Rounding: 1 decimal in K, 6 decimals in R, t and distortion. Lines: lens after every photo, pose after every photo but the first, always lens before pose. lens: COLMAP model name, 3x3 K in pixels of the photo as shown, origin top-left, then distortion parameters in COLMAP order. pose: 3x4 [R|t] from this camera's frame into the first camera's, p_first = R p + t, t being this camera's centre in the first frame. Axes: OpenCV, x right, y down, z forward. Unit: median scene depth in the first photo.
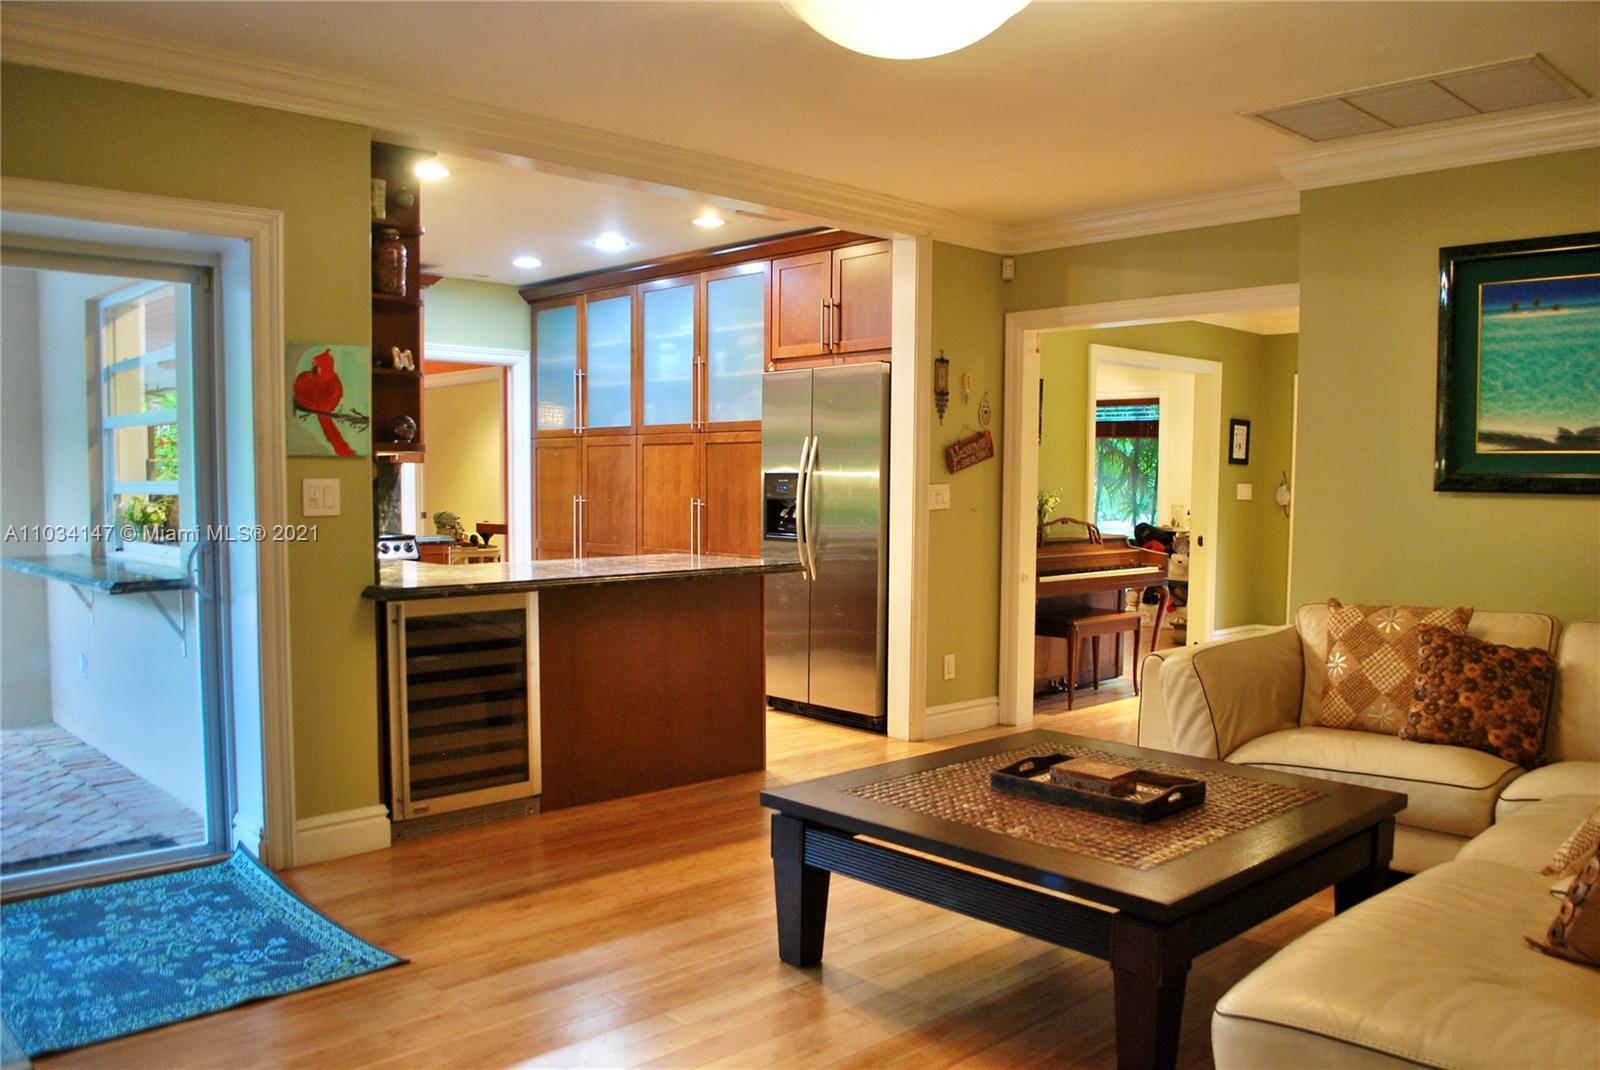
lens RADIAL K [[1244.2, 0, 804.2], [0, 1244.2, 551.8], [0, 0, 1]] dist [-0.058781, 0.004072]
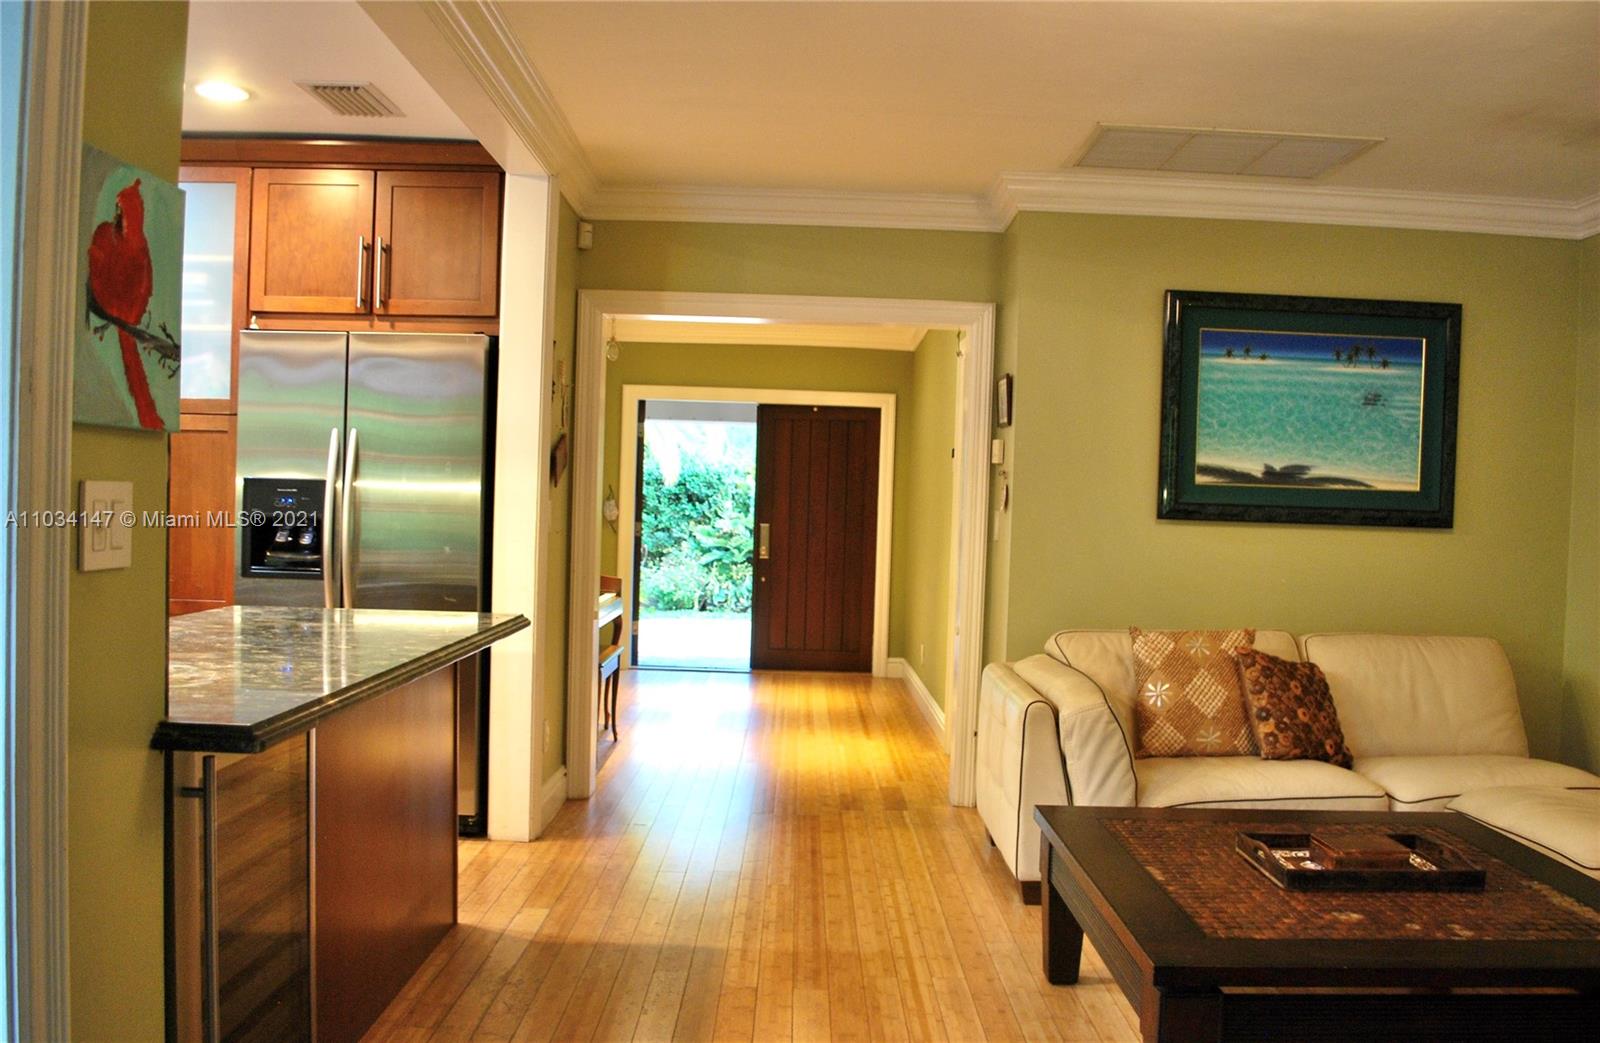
lens RADIAL K [[1266.8, 0, 800.0], [0, 1266.8, 521.5], [0, 0, 1]] dist [-0.069104, 0.004700]
pose [[0.682985, 0.003697, 0.730423, -0.519930], [0.019121, 0.999554, -0.022937, -0.030197], [-0.730182, 0.029632, 0.682609, 0.519240]]
